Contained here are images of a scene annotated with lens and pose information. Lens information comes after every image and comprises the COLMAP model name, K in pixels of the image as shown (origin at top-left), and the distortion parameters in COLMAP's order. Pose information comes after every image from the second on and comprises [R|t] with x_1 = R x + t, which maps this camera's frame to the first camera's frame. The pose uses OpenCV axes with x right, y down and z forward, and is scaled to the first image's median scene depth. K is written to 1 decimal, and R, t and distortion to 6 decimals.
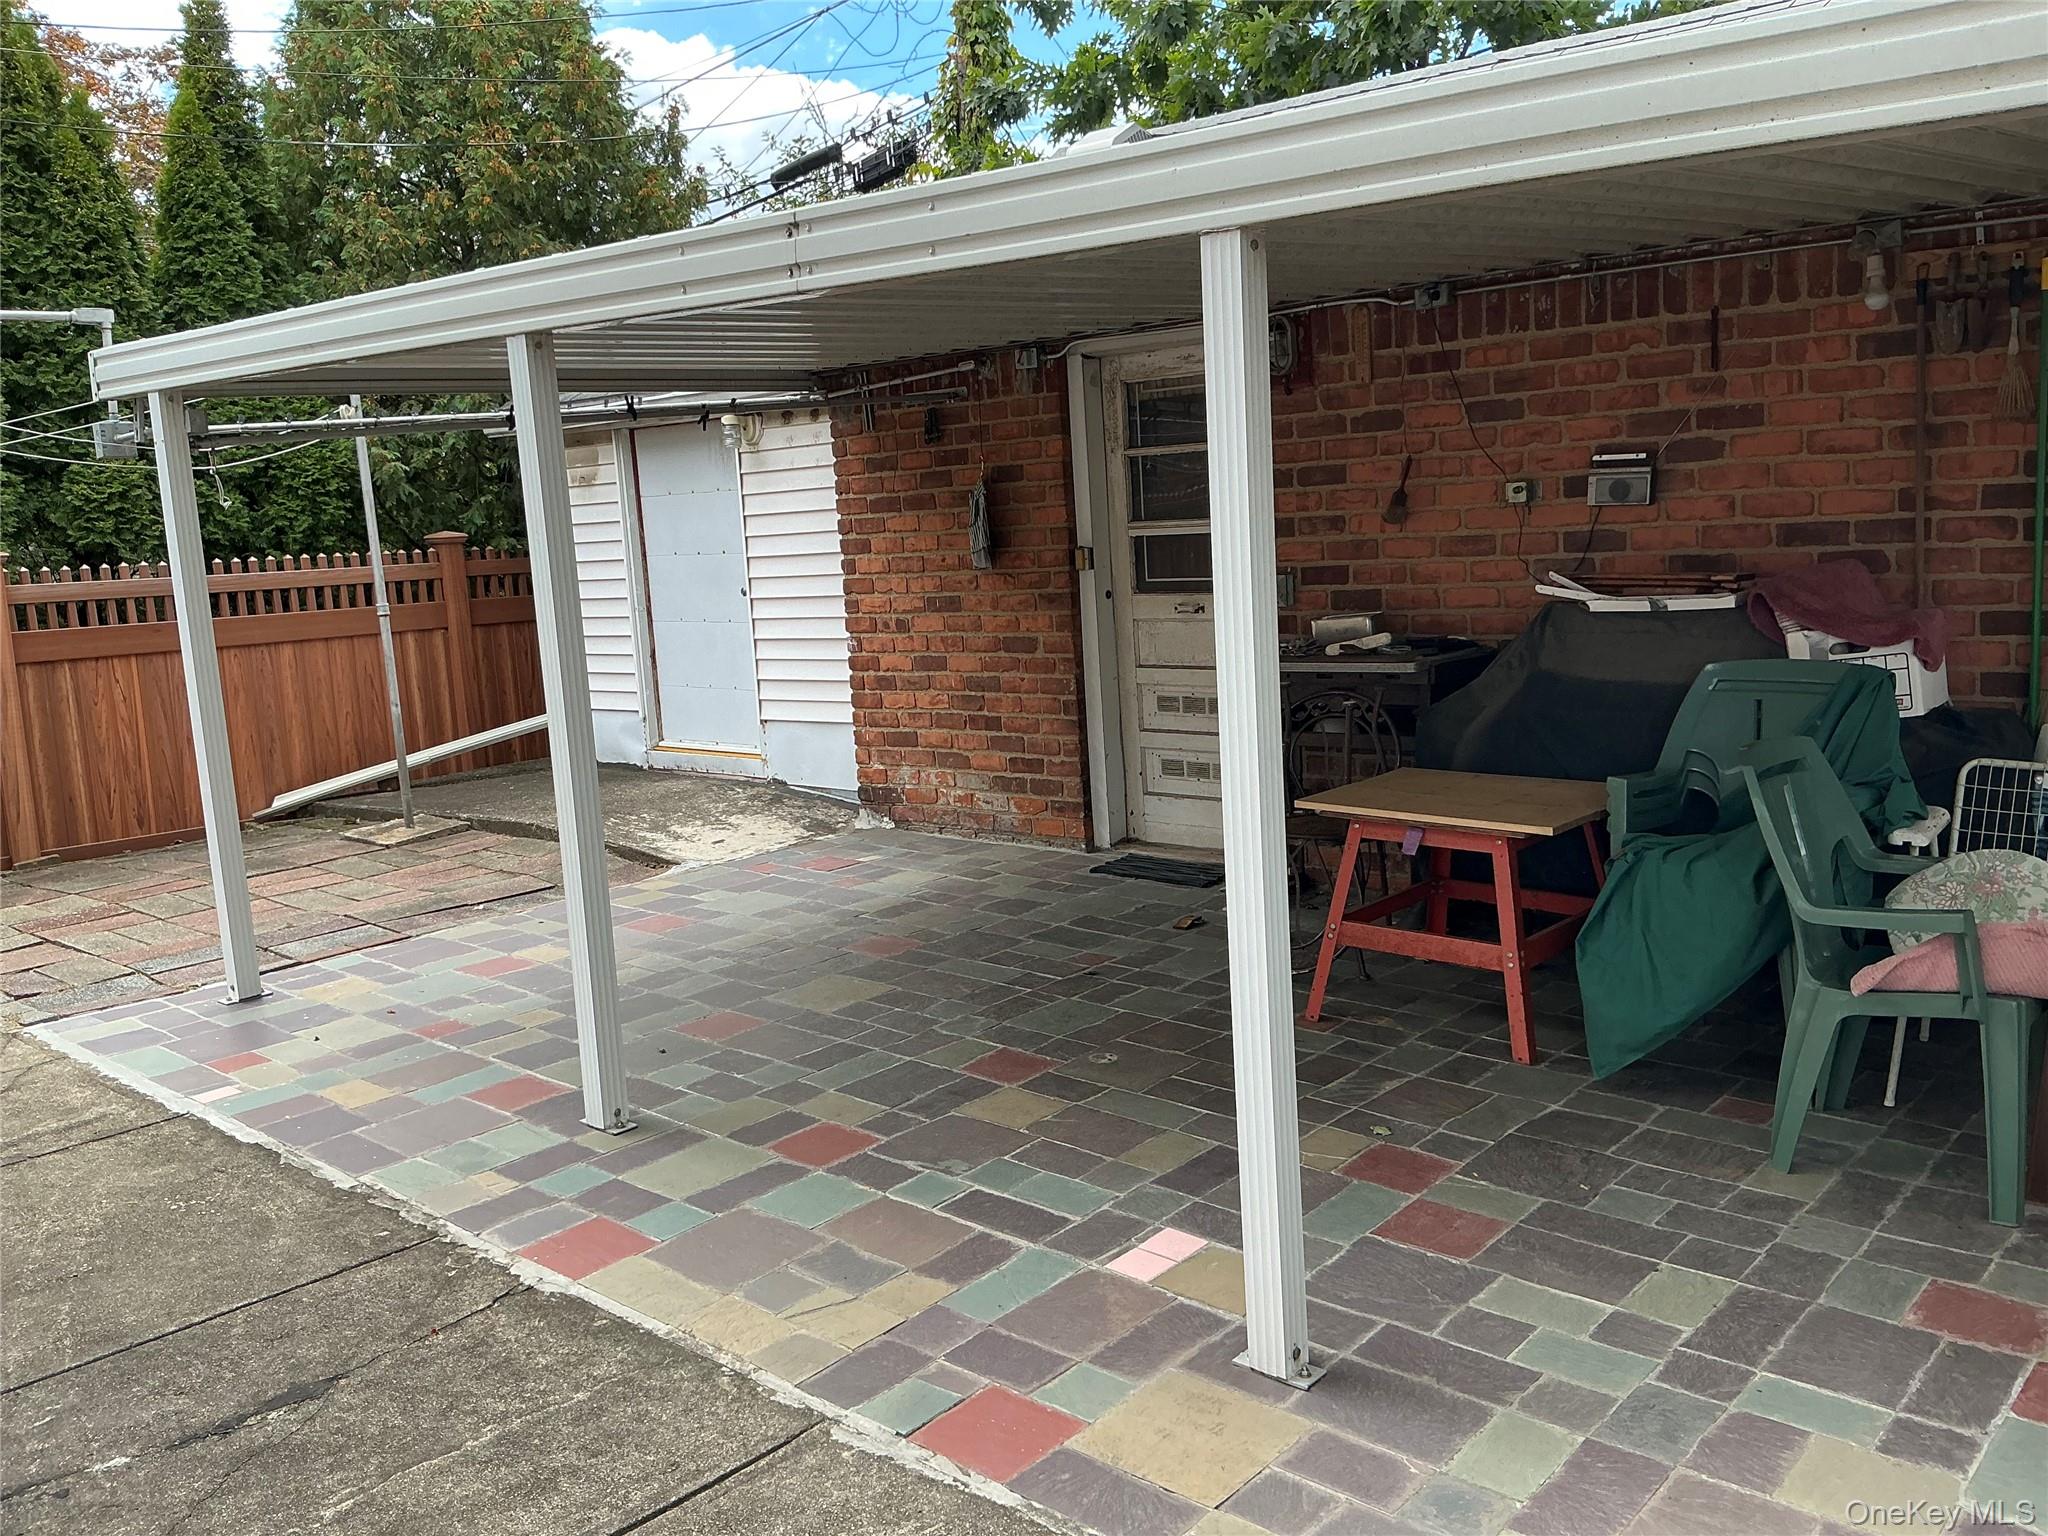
lens RADIAL K [[1696.2, 0, 1029.7], [0, 1696.2, 760.1], [0, 0, 1]] dist [0.137696, -0.289423]
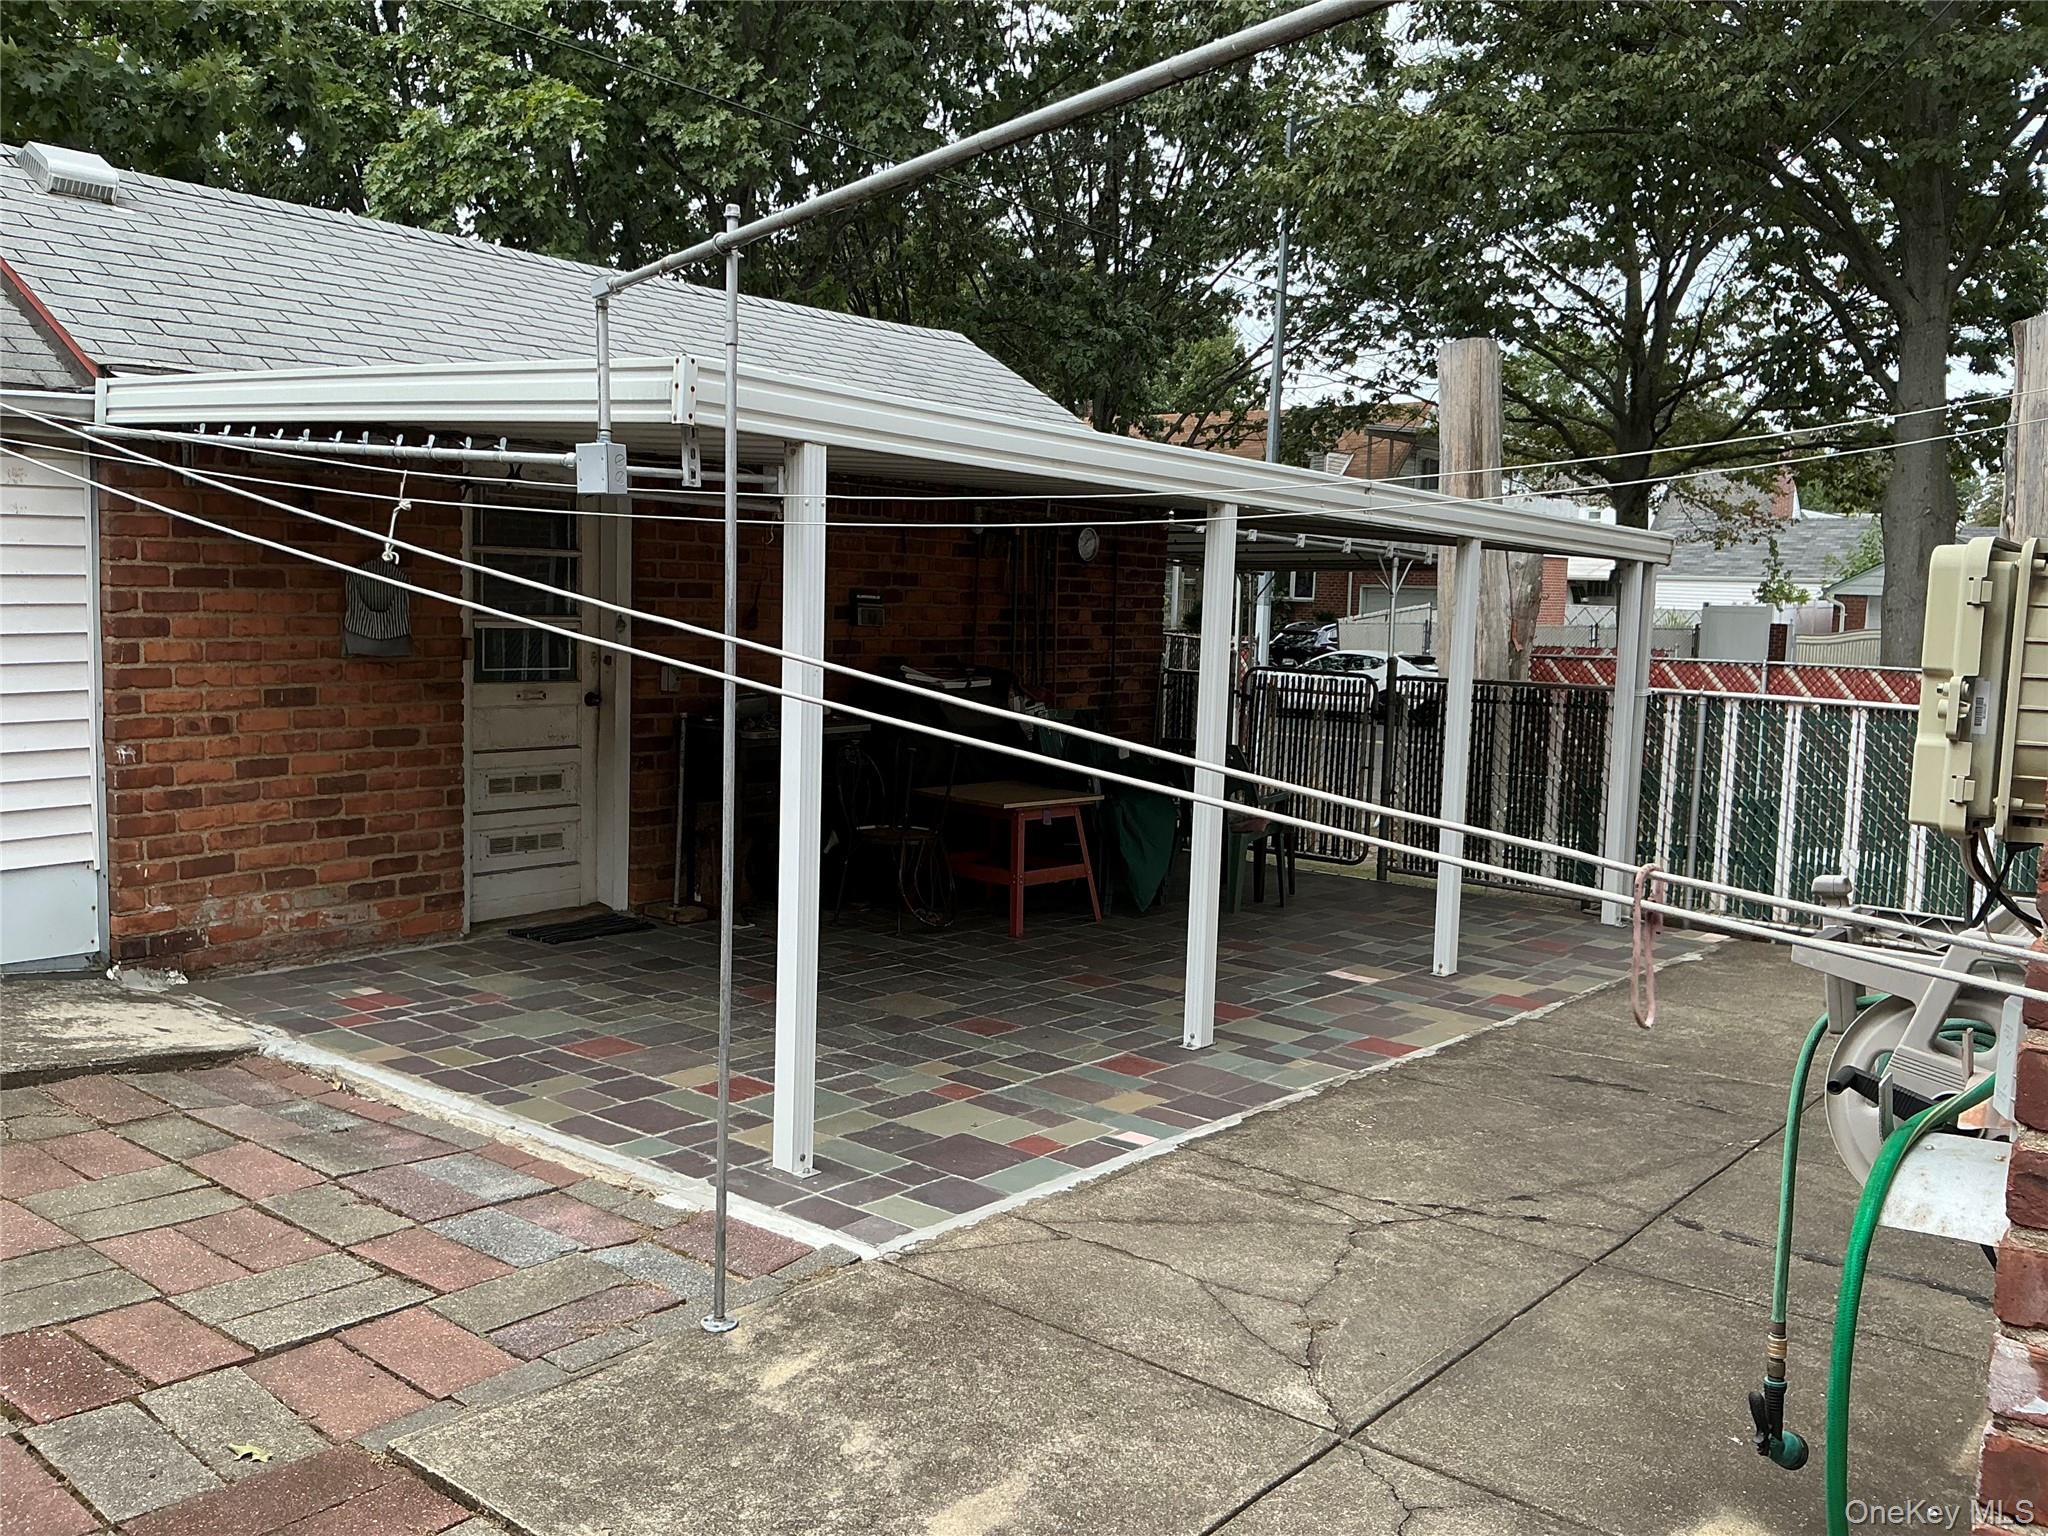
lens RADIAL K [[1696.2, 0, 1029.7], [0, 1696.2, 760.1], [0, 0, 1]] dist [0.137696, -0.289423]
pose [[-0.030431, -0.051618, 0.998203, -0.998338], [0.109029, 0.992535, 0.054648, -0.071399], [-0.993573, 0.110496, -0.024576, 0.694065]]
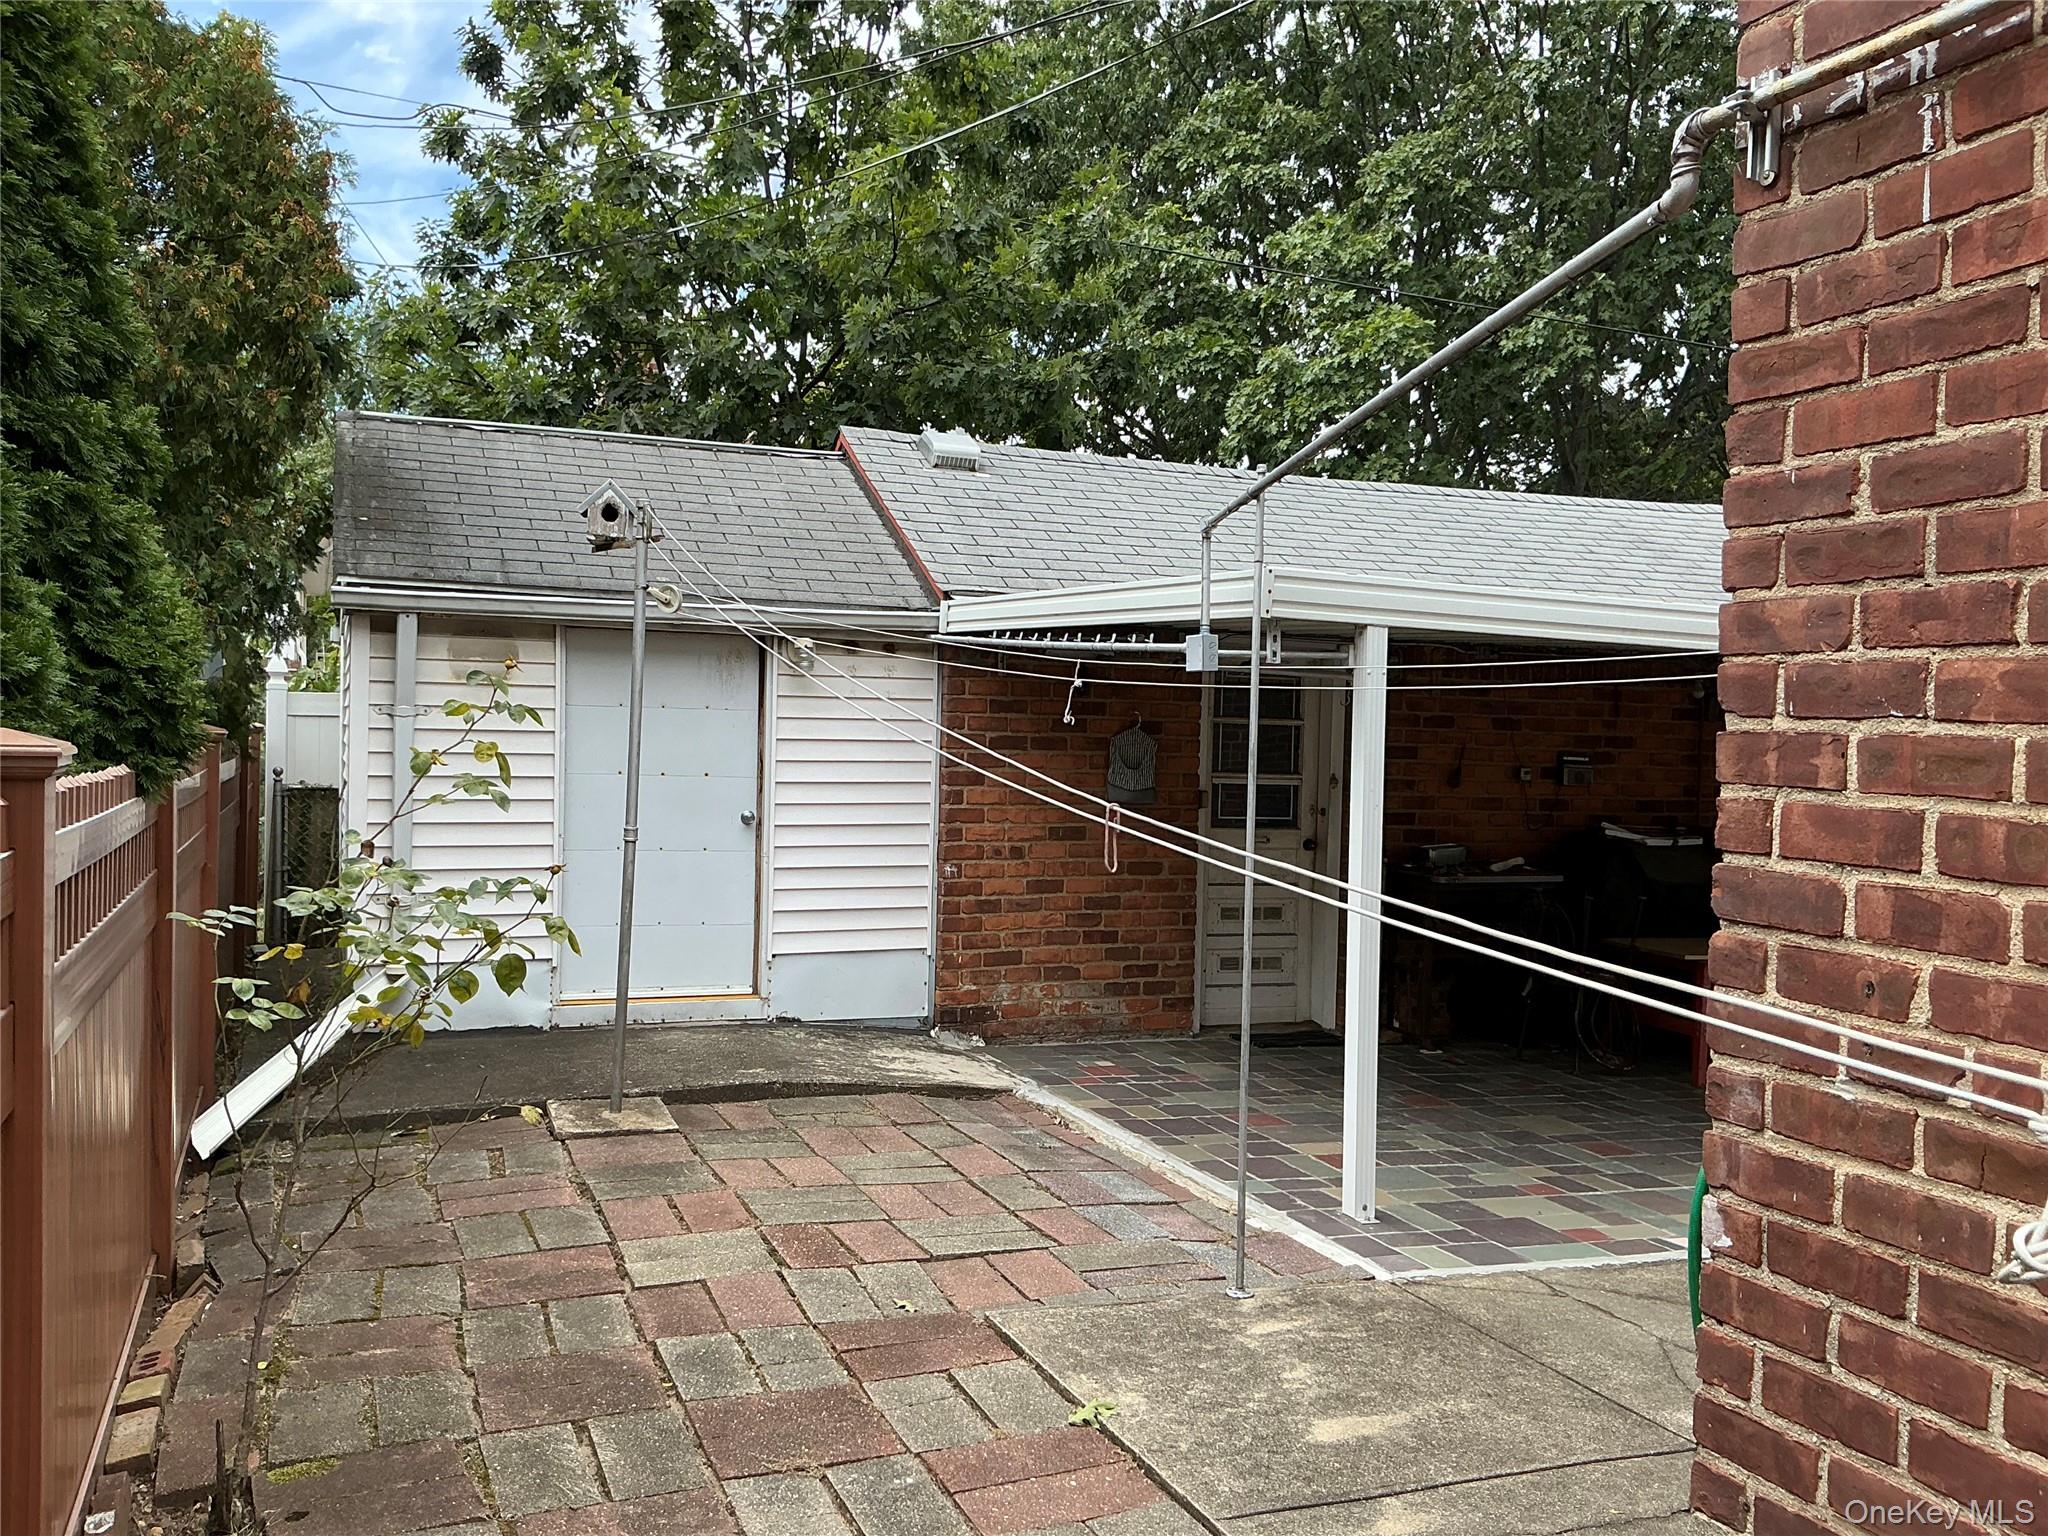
lens RADIAL K [[1696.2, 0, 1029.7], [0, 1696.2, 760.1], [0, 0, 1]] dist [0.137696, -0.289423]
pose [[0.458257, 0.051889, 0.887304, -1.136669], [0.073501, 0.992663, -0.096010, -0.035823], [-0.885775, 0.109216, 0.451081, 0.539639]]
